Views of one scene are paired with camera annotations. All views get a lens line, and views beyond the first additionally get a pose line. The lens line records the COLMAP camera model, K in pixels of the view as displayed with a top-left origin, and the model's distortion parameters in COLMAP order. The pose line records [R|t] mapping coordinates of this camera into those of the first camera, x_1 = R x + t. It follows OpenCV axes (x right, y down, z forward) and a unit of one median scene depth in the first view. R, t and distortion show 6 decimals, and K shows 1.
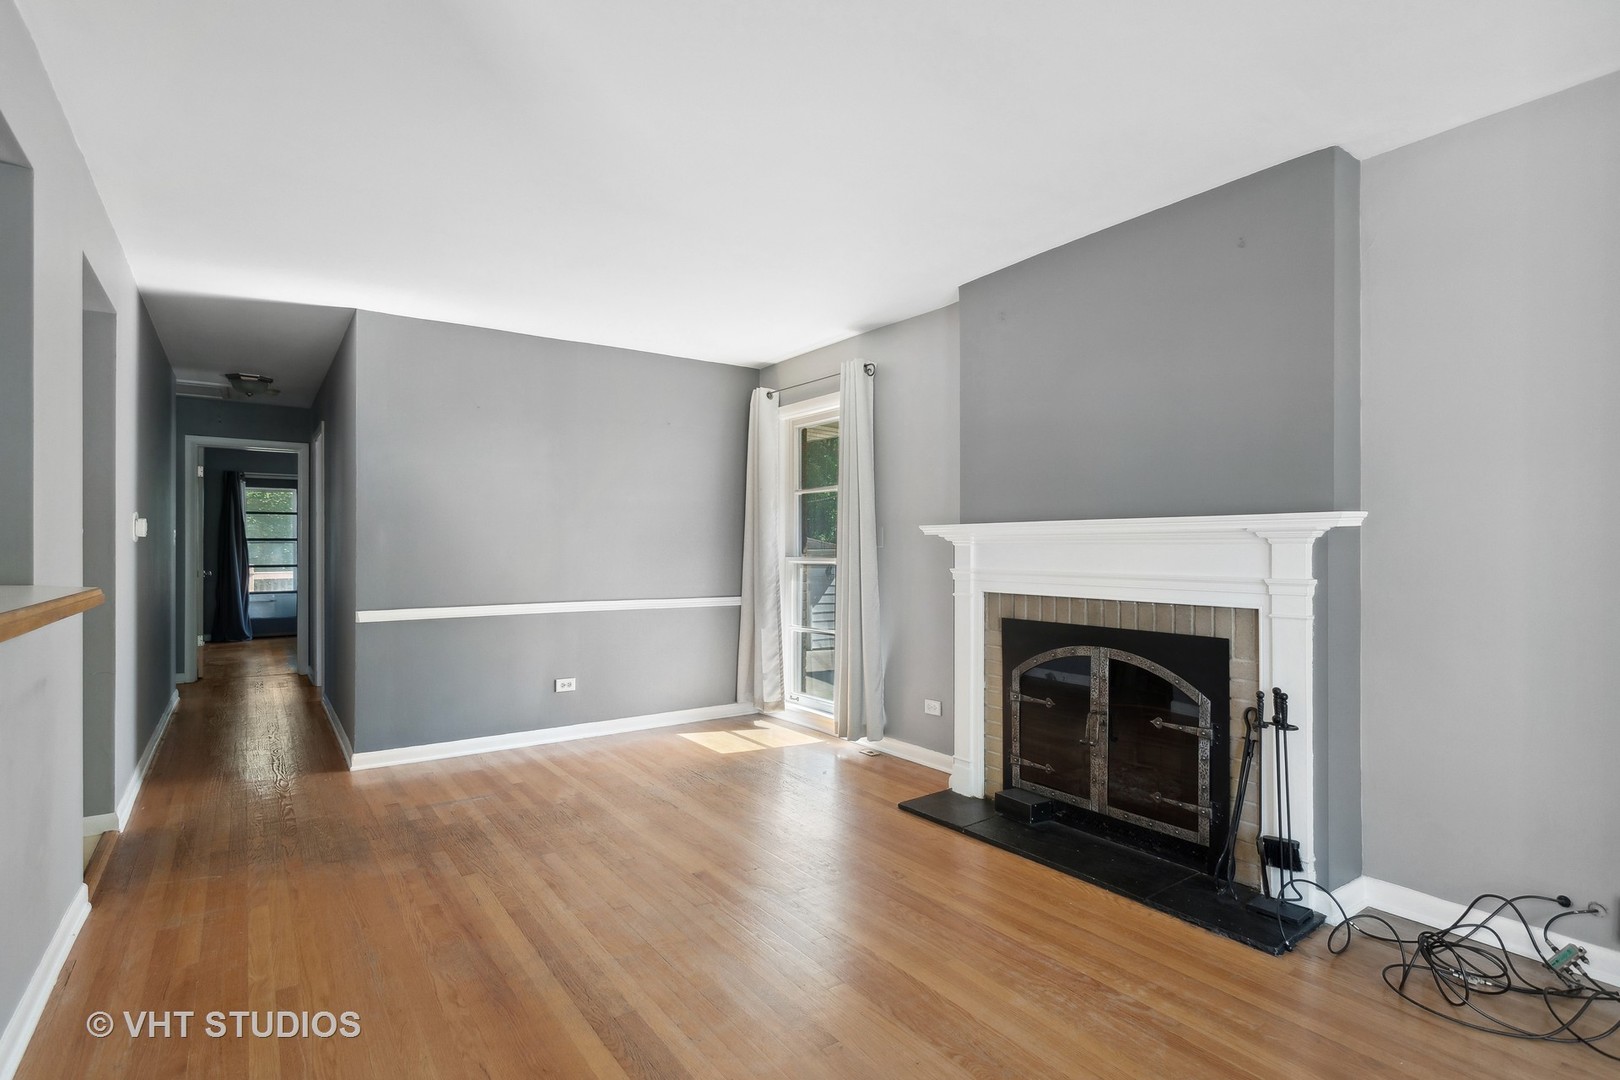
lens RADIAL K [[789.6, 0, 805.4], [0, 789.6, 541.7], [0, 0, 1]] dist [-0.004561, -0.000307]
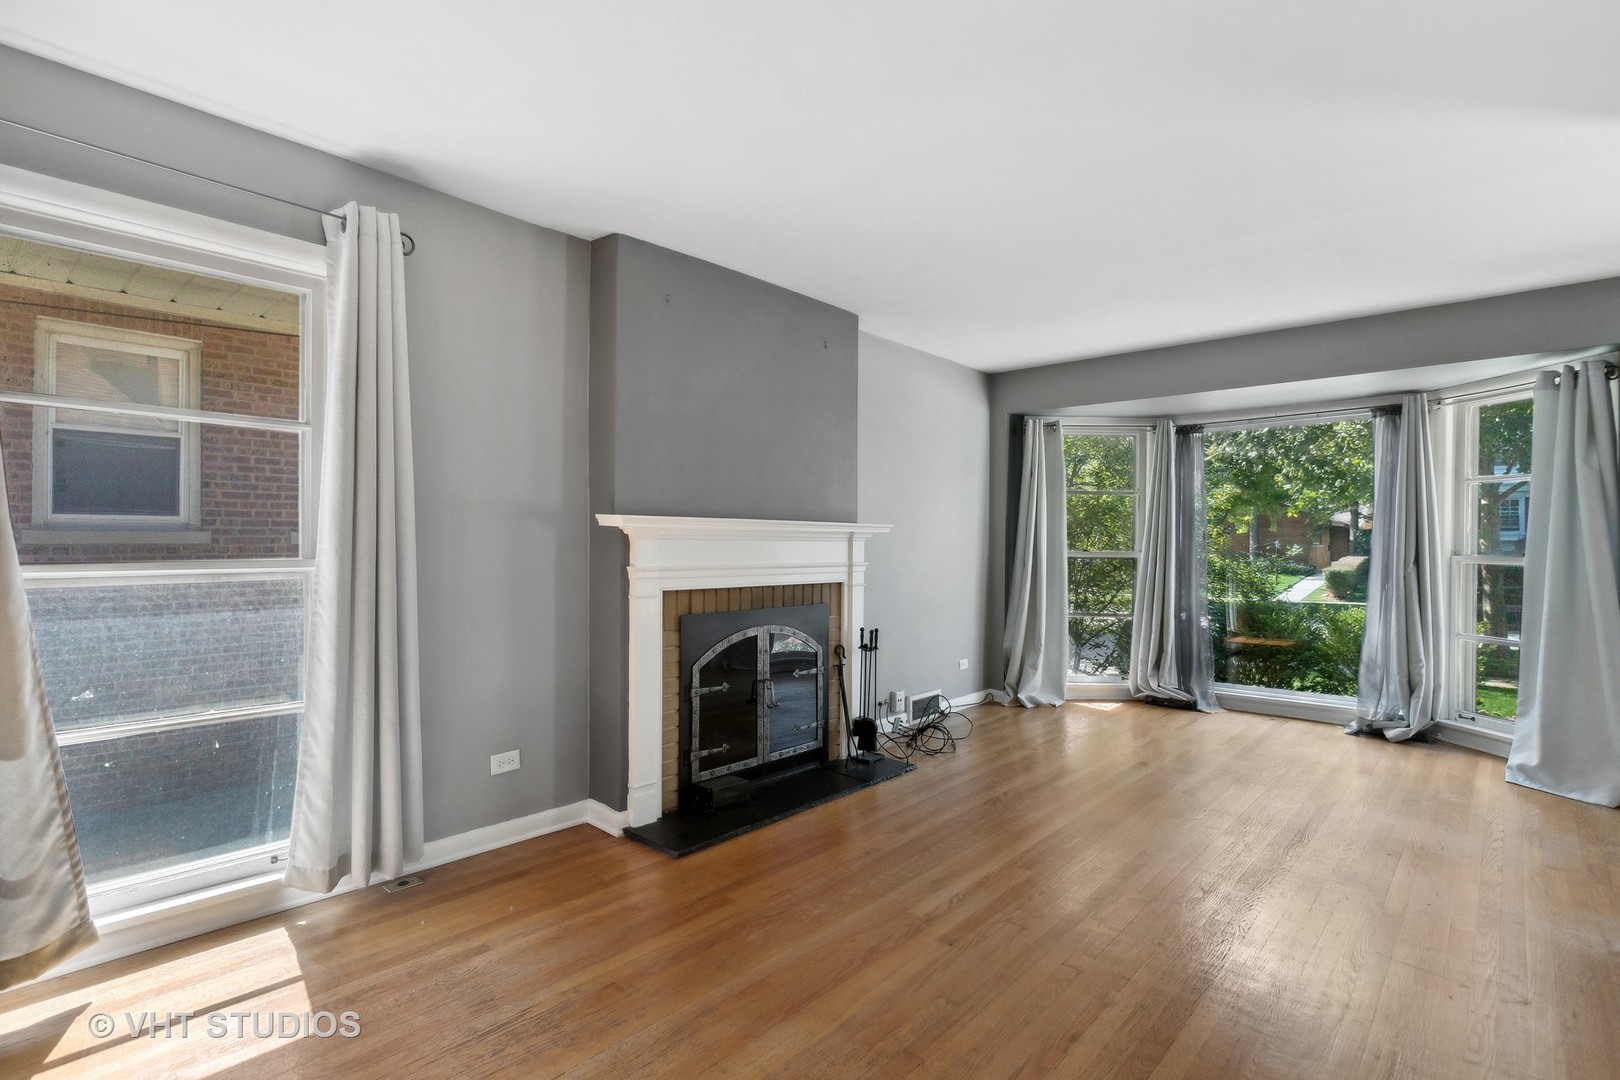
lens RADIAL K [[789.6, 0, 805.4], [0, 789.6, 541.7], [0, 0, 1]] dist [-0.004561, -0.000307]
pose [[-0.219821, 0.002315, 0.975537, -0.748280], [-0.011005, 0.999928, -0.004852, 0.009582], [-0.975478, -0.011802, -0.219780, 1.101706]]
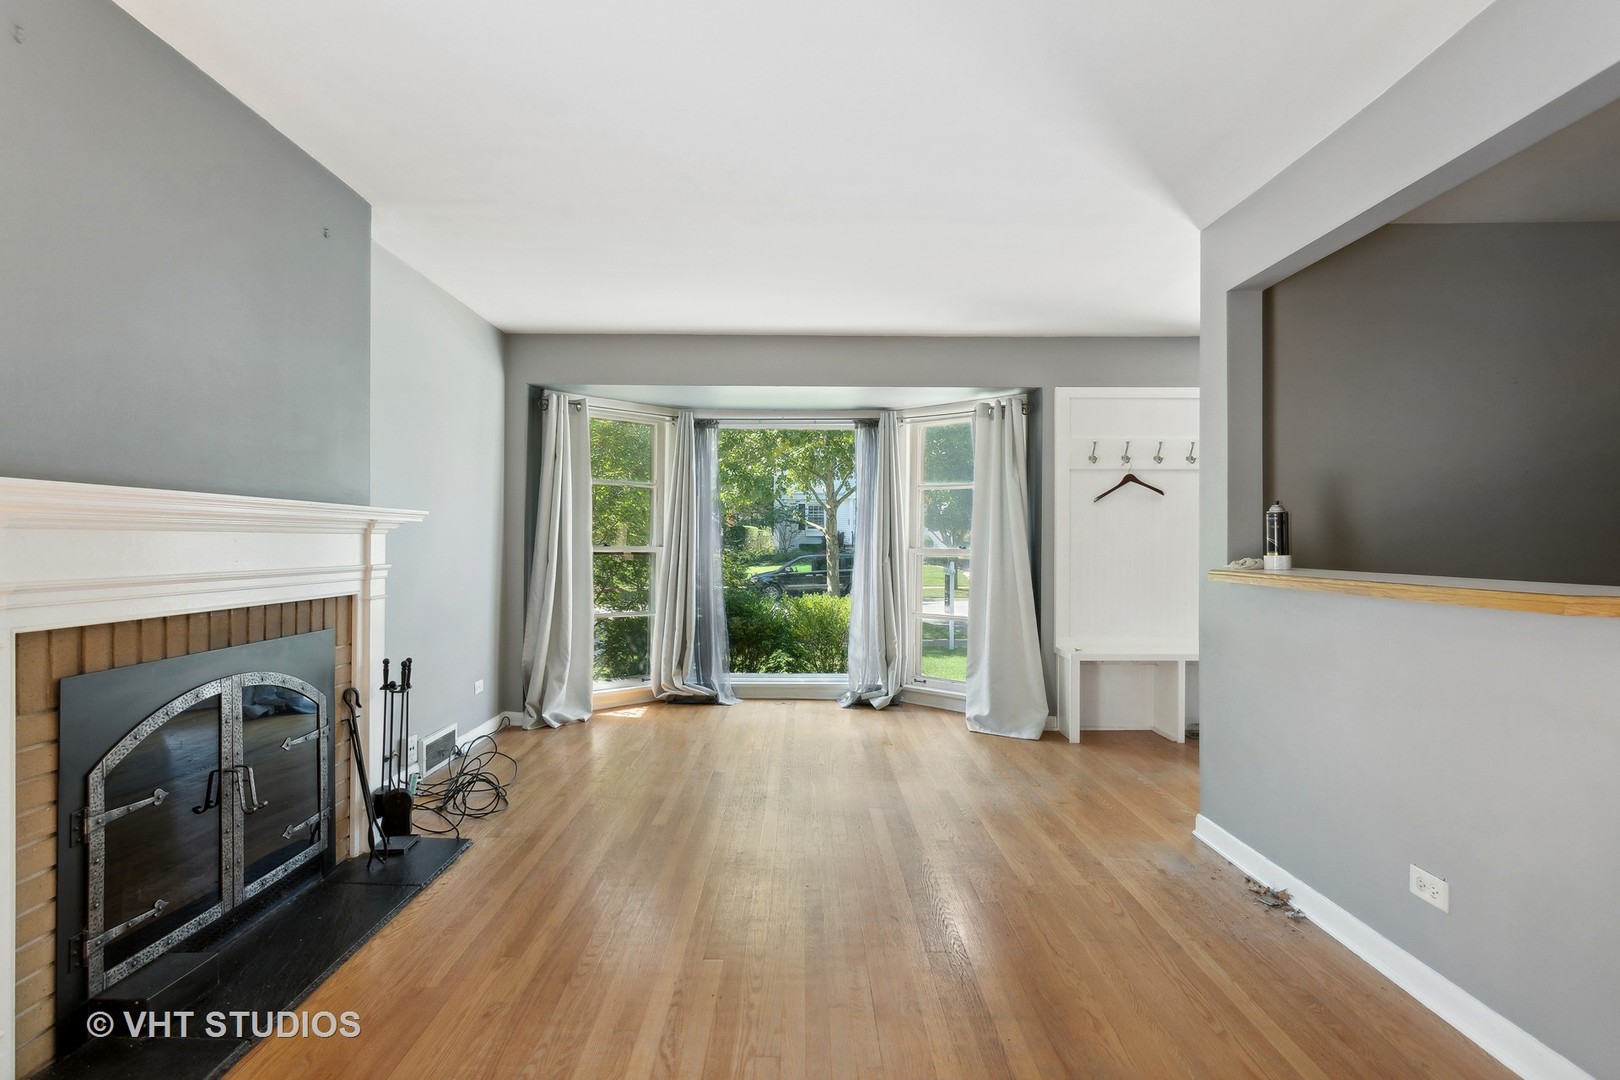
lens RADIAL K [[779.2, 0, 810.0], [0, 779.2, 540.0], [0, 0, 1]] dist [-0.001351, 0.000178]
pose [[-0.815369, -0.004715, 0.578922, -0.418983], [-0.010060, 0.999931, -0.006024, 0.008998], [-0.578854, -0.010735, -0.815360, 1.164334]]
